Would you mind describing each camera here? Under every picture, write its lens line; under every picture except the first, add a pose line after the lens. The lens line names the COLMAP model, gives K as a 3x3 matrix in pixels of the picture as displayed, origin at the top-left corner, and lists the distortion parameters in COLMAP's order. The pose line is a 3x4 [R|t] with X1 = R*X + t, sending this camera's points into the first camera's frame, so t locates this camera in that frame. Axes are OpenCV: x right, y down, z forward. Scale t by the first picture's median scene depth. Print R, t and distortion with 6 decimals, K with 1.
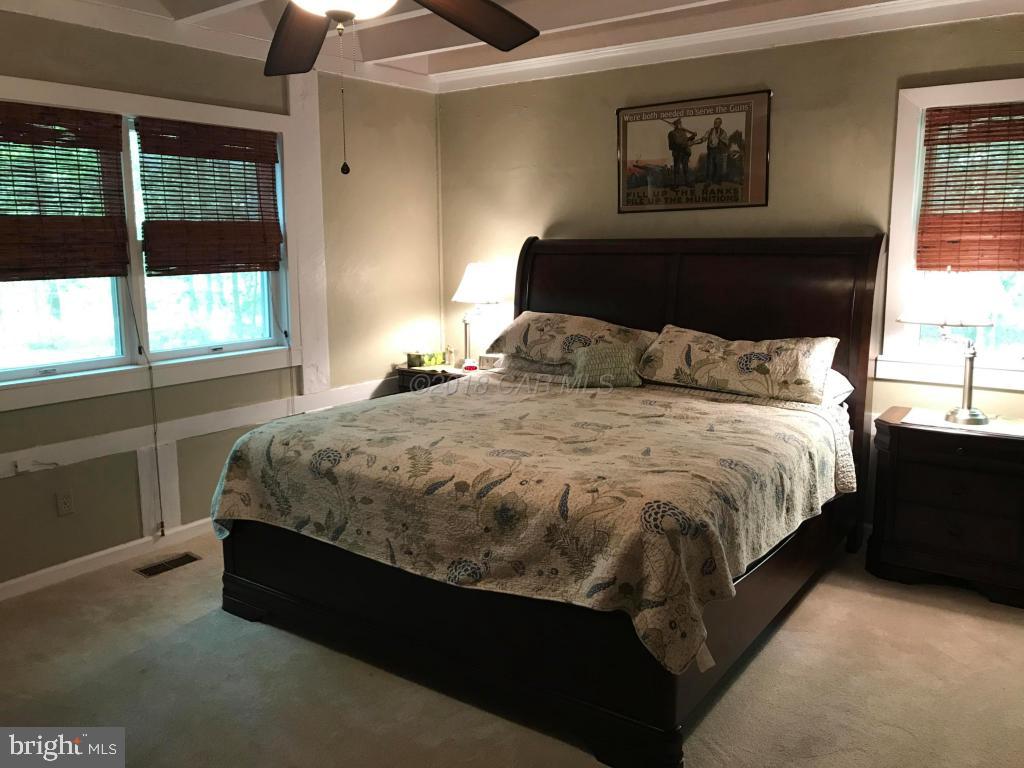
lens RADIAL K [[835.6, 0, 512.0], [0, 835.6, 384.0], [0, 0, 1]] dist [0.007751, -0.012702]
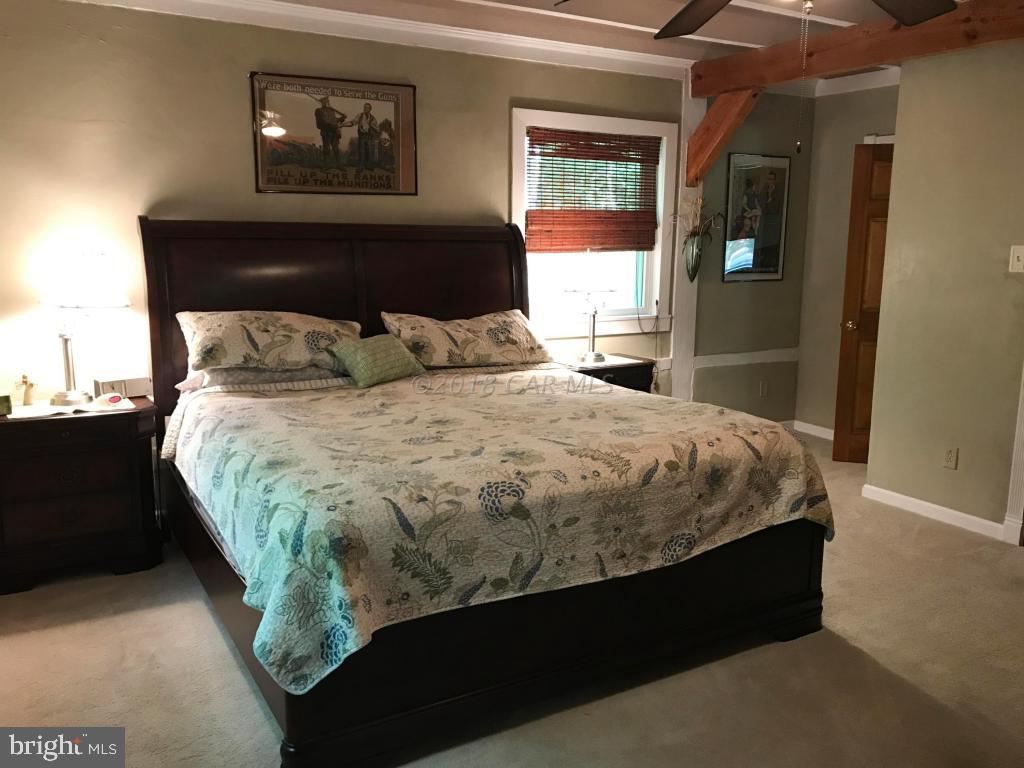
lens RADIAL K [[835.6, 0, 512.0], [0, 835.6, 384.0], [0, 0, 1]] dist [0.007751, -0.012702]
pose [[0.410727, -0.150738, 0.899212, -0.722859], [0.140682, 0.984906, 0.100844, -0.073146], [-0.900840, 0.085083, 0.425734, 0.509754]]
